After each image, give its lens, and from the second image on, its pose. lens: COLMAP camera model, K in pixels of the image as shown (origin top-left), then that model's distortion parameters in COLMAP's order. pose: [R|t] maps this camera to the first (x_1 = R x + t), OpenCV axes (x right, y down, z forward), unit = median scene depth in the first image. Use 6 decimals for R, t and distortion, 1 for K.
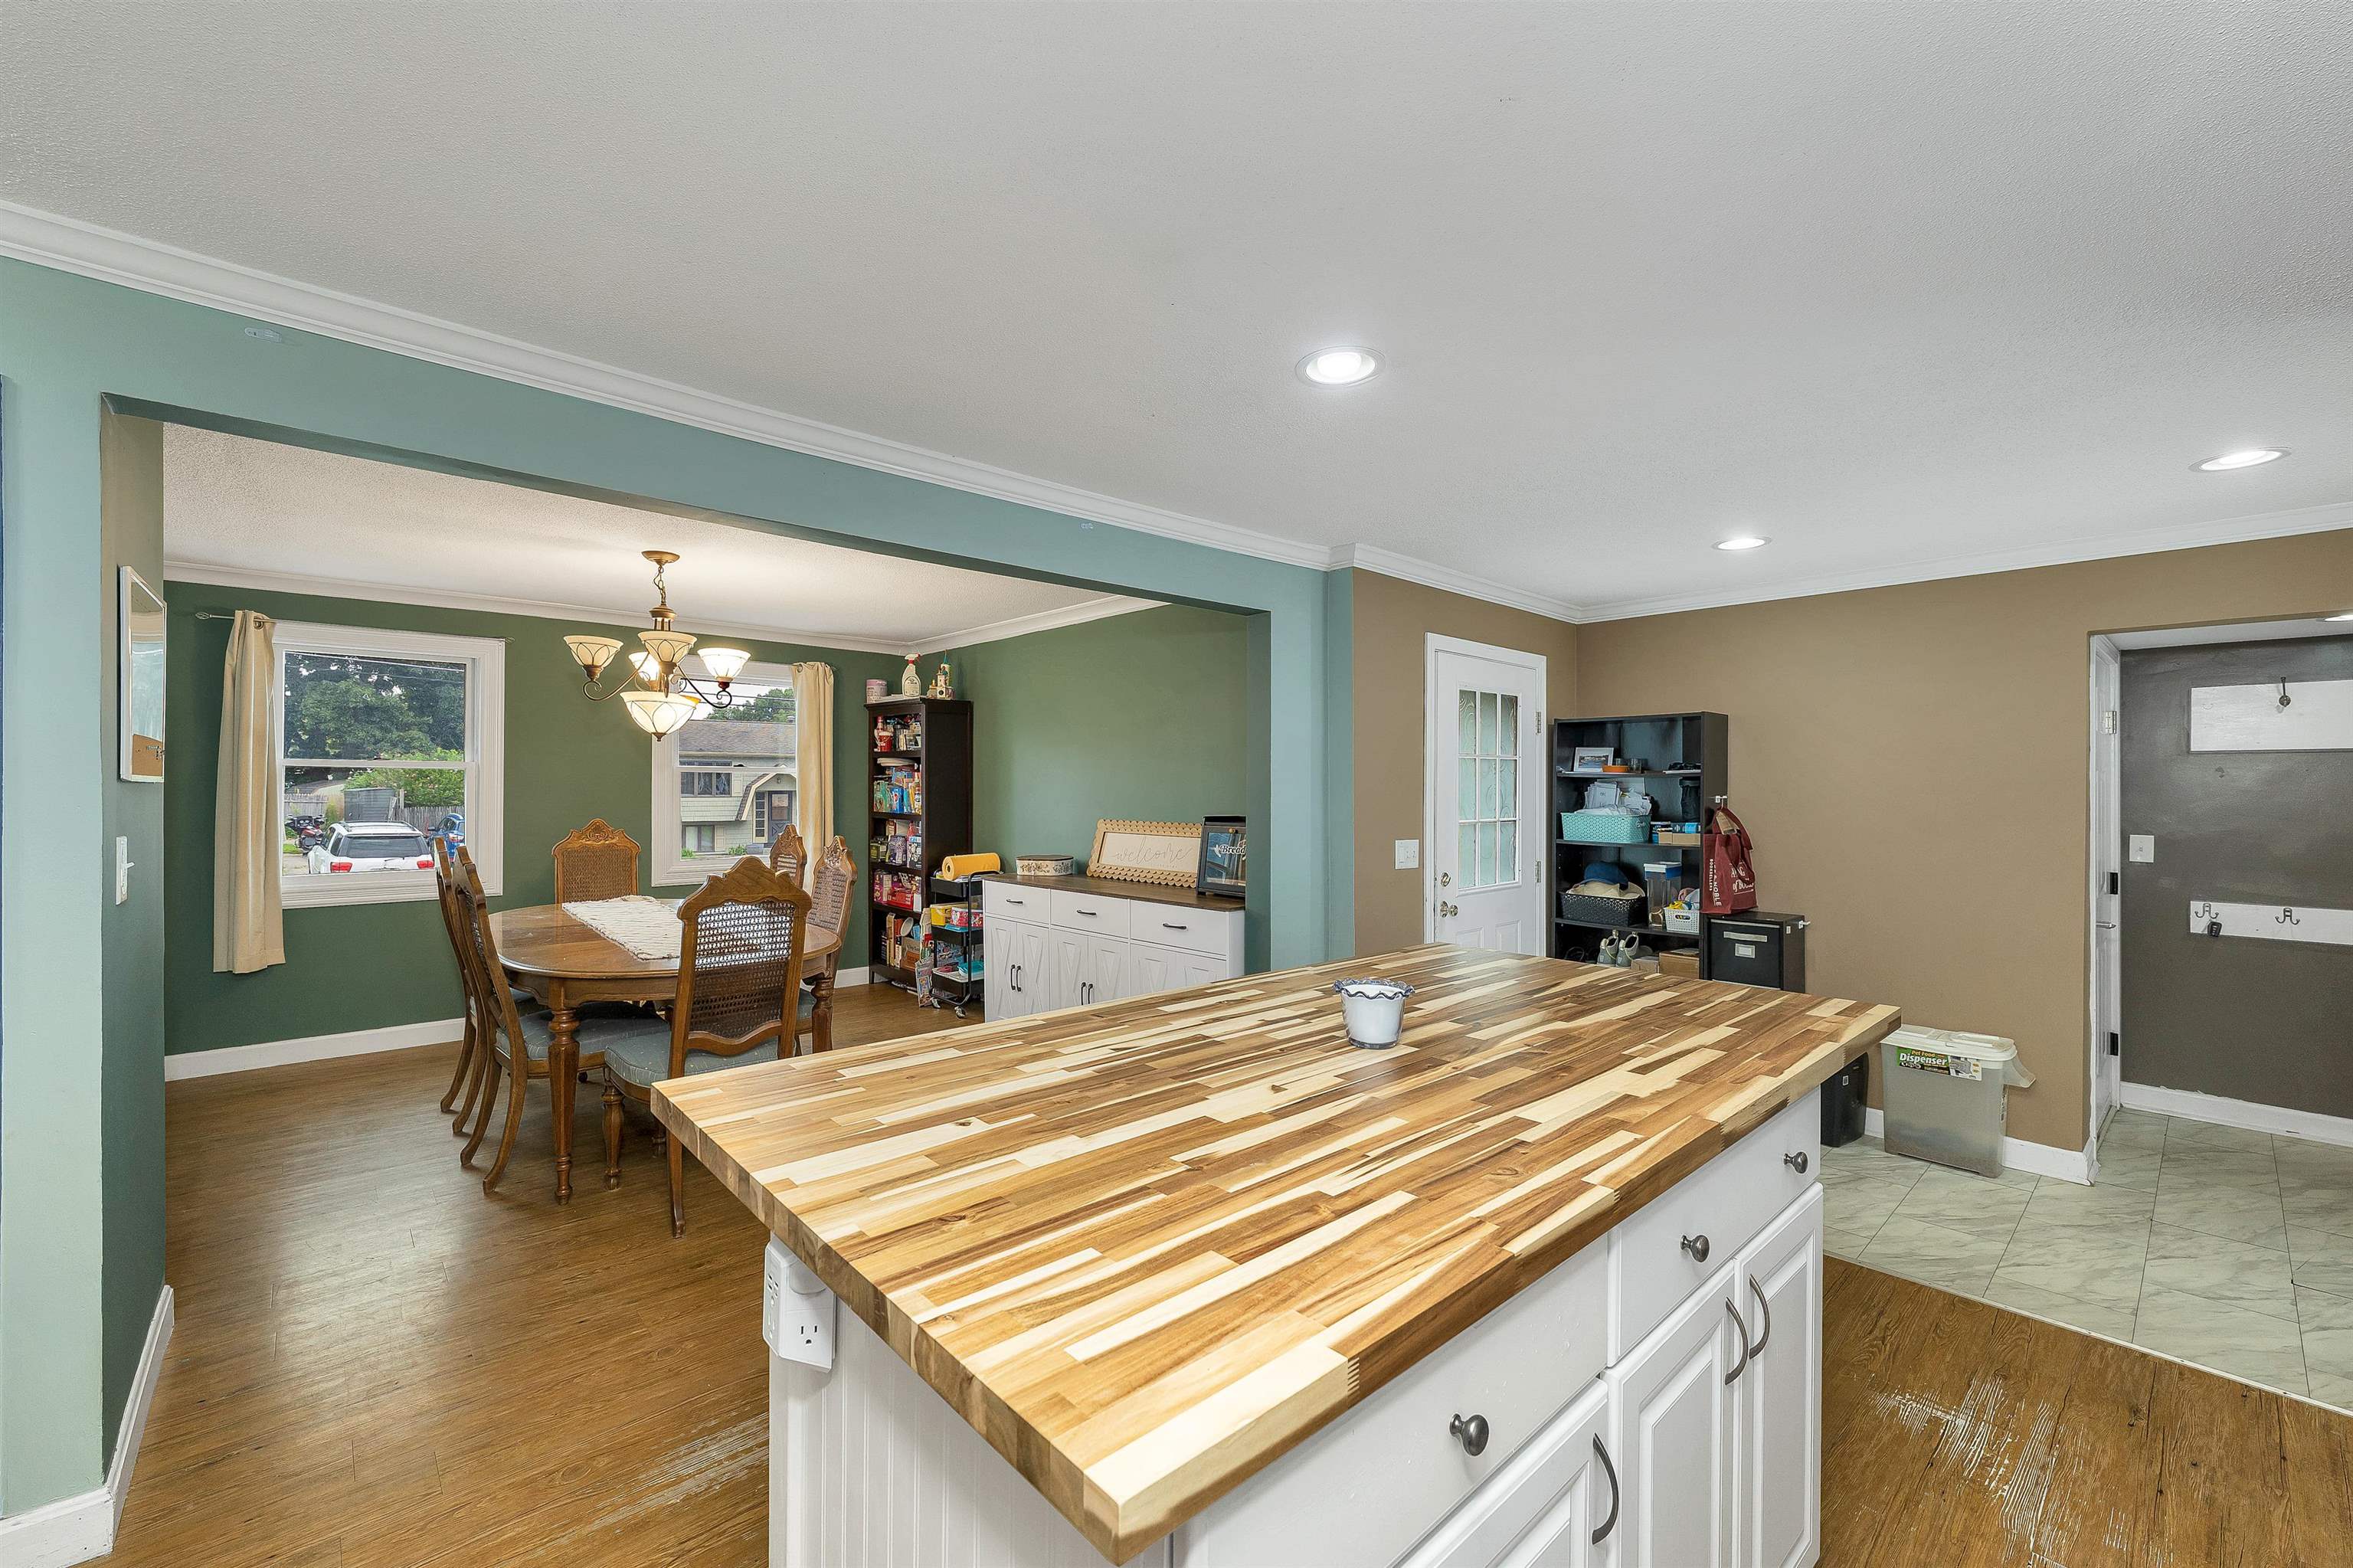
lens RADIAL K [[957.7, 0, 1172.2], [0, 957.7, 783.9], [0, 0, 1]] dist [-0.001290, -0.000085]
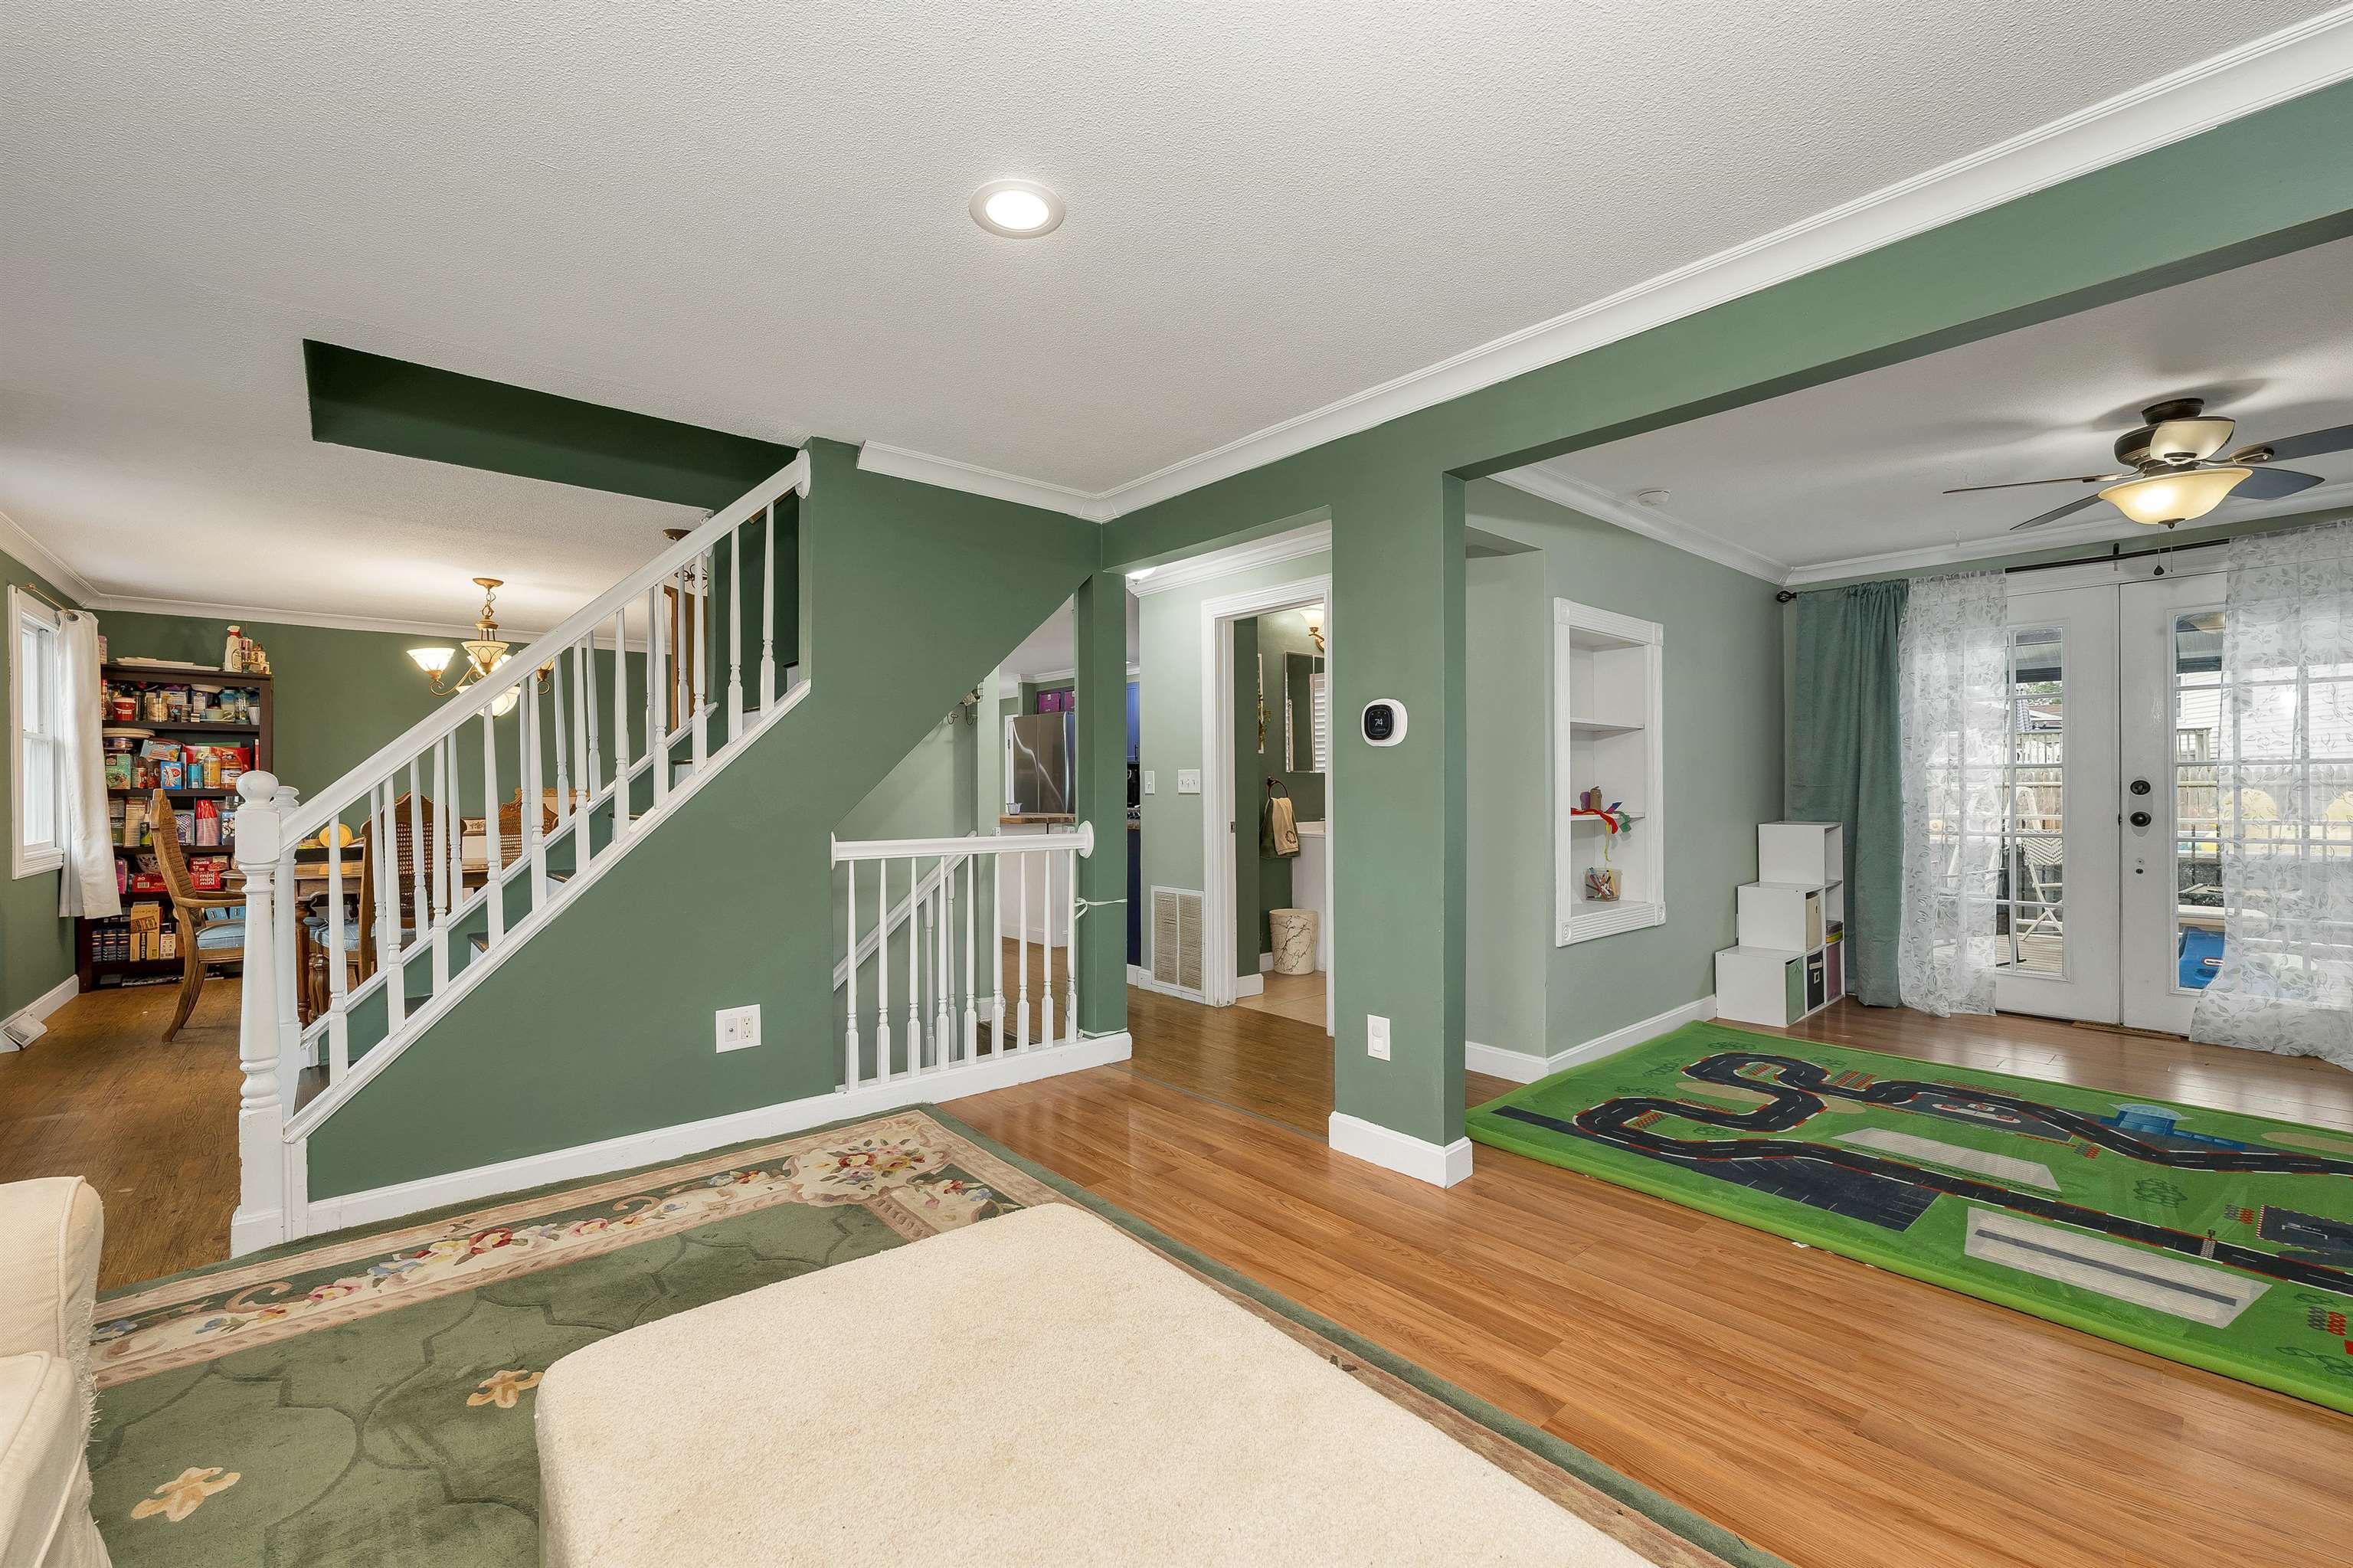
lens RADIAL K [[969.2, 0, 1176.5], [0, 969.2, 784.0], [0, 0, 1]] dist [0.000154, -0.000550]
pose [[0.018825, -0.000487, 0.999823, -2.033237], [0.005710, 0.999984, 0.000380, 0.051590], [-0.999806, 0.005702, 0.018827, 0.026648]]
